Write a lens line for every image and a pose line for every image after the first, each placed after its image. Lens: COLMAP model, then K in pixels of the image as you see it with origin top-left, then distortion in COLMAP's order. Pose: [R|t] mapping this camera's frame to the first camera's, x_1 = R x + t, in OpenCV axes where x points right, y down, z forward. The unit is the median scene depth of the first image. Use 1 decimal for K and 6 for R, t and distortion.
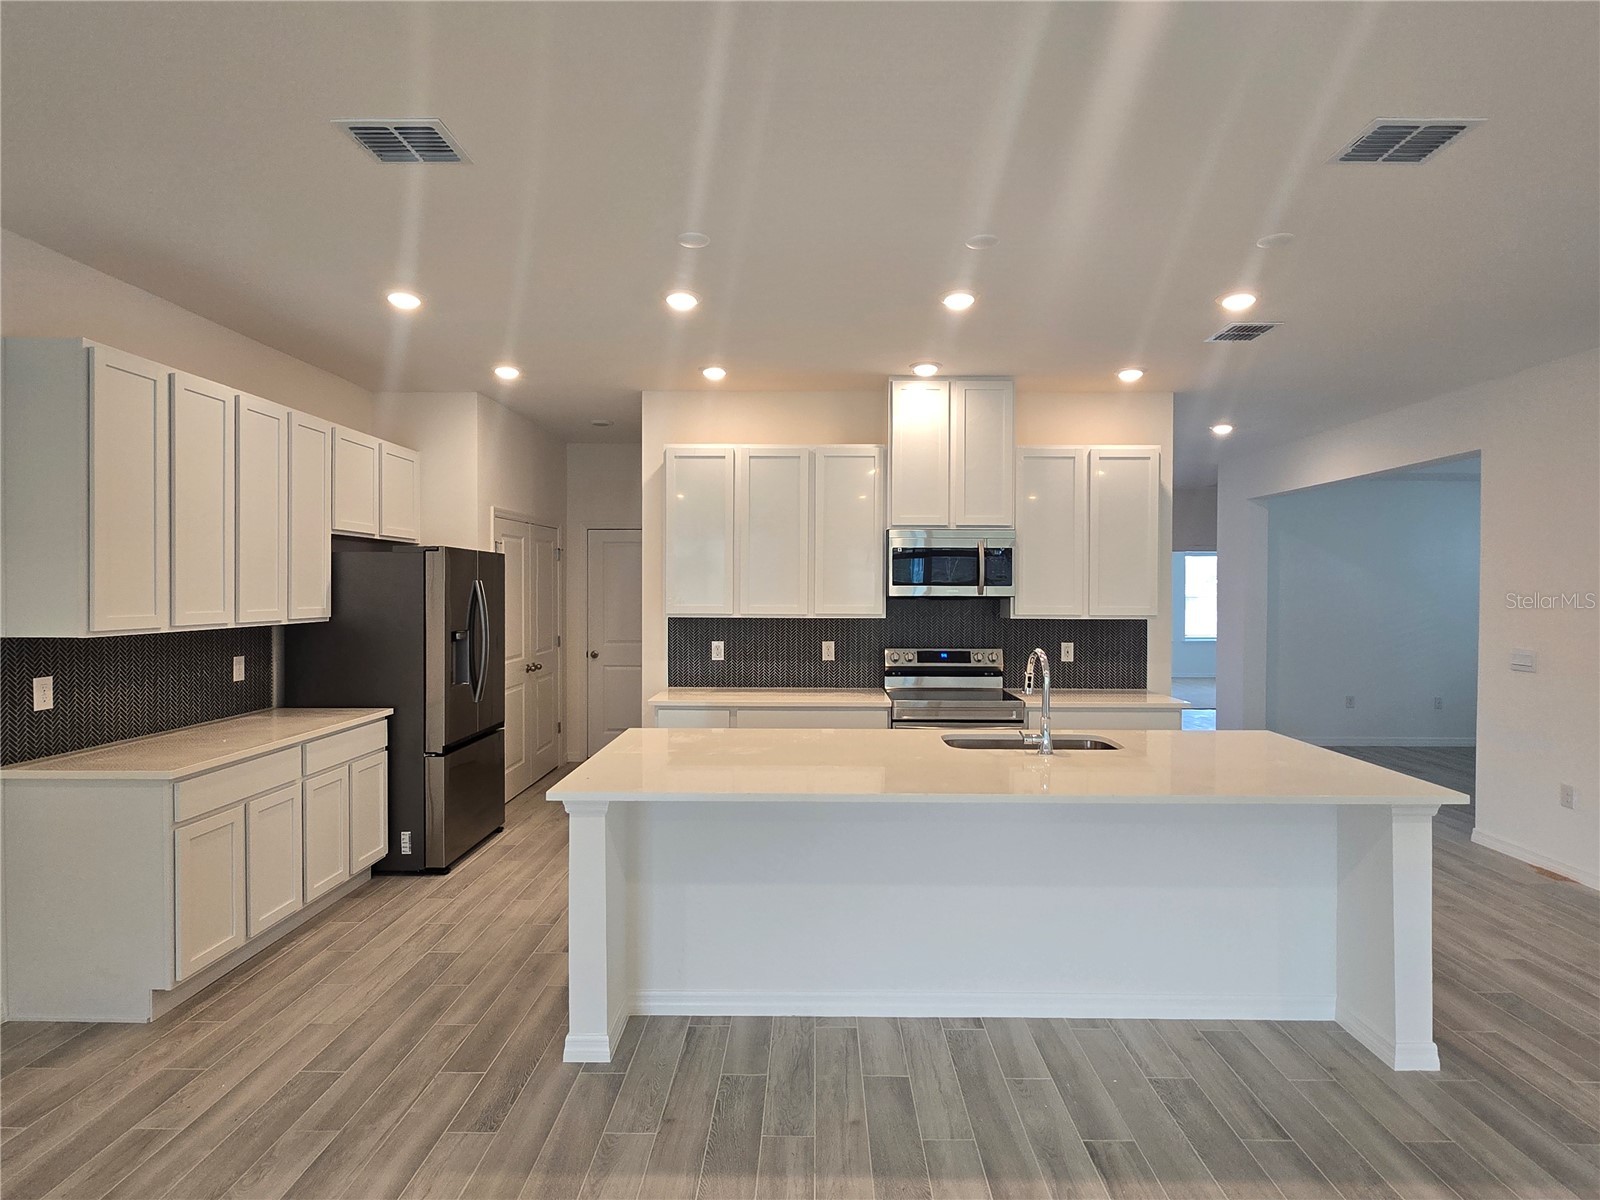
lens RADIAL K [[841.5, 0, 802.7], [0, 841.5, 597.2], [0, 0, 1]] dist [-0.005393, 0.003460]
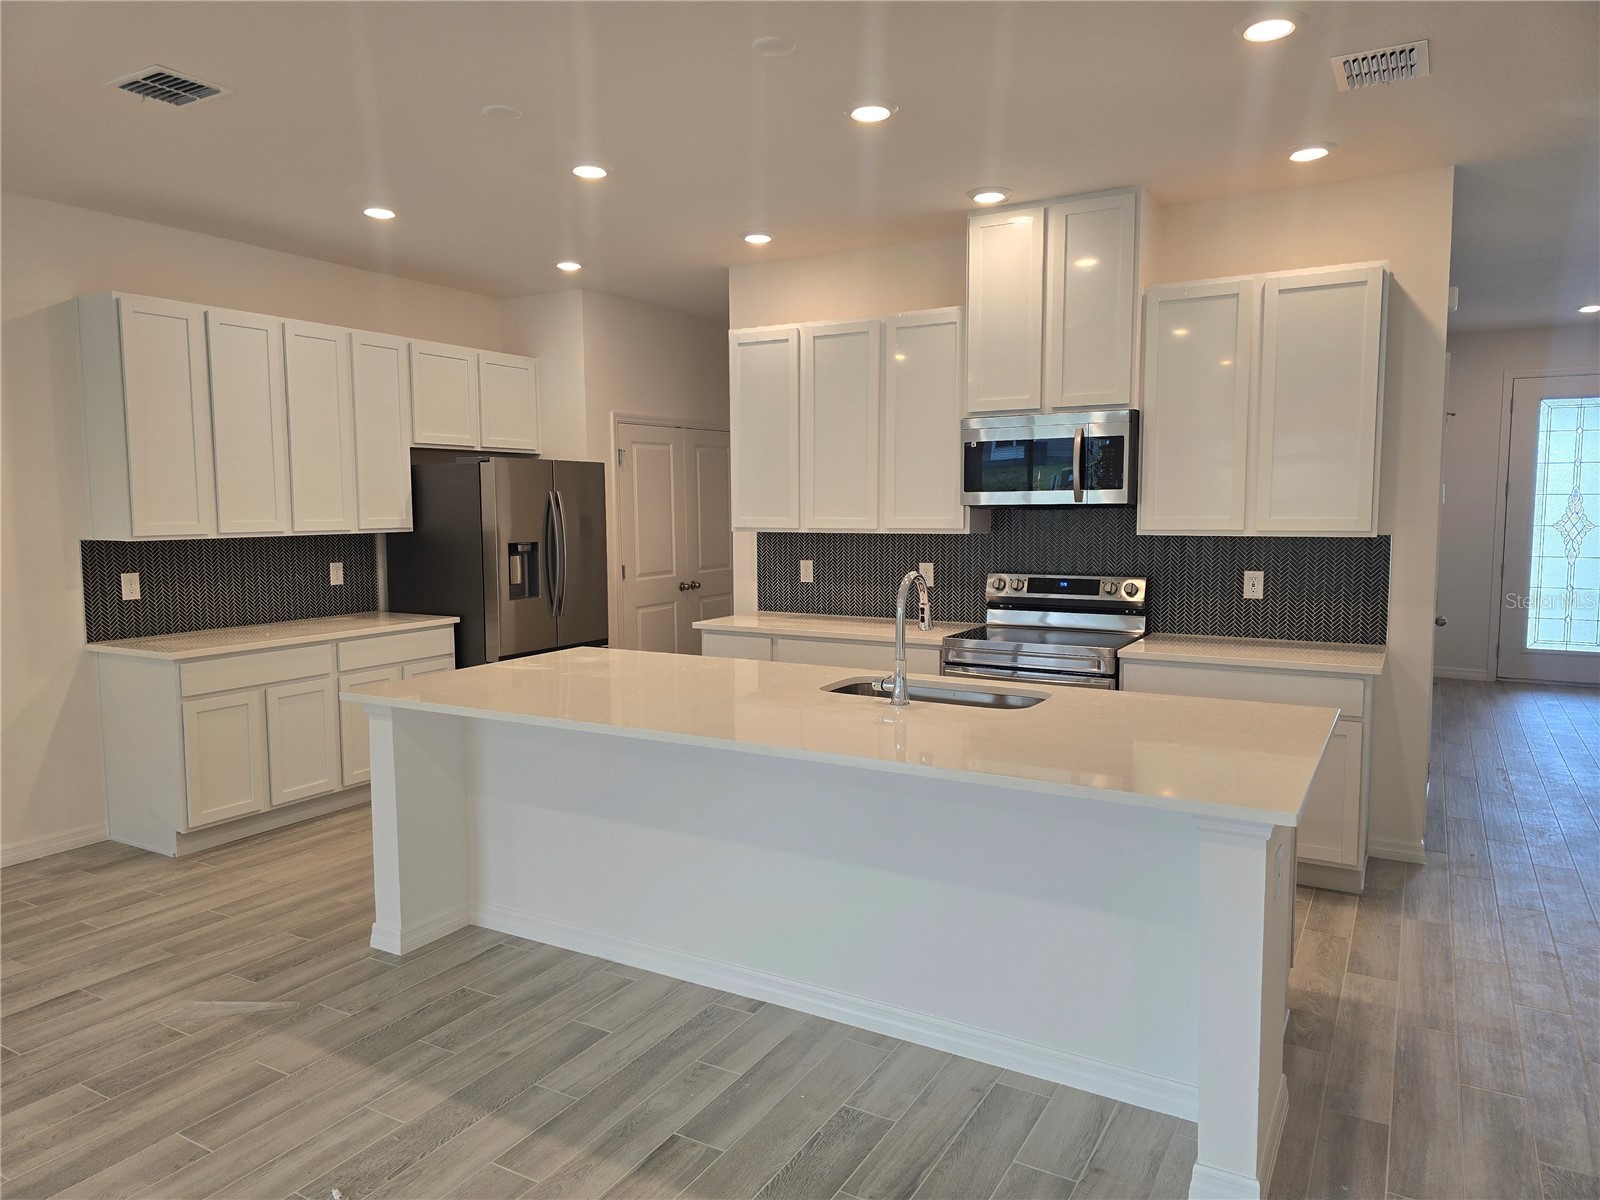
lens RADIAL K [[1065.4, 0, 801.3], [0, 1065.4, 594.3], [0, 0, 1]] dist [0.037989, -0.010598]
pose [[0.869662, 0.034786, -0.492421, 0.570845], [0.003518, 0.997052, 0.076648, 0.006333], [0.493636, -0.068390, 0.866976, 0.084954]]
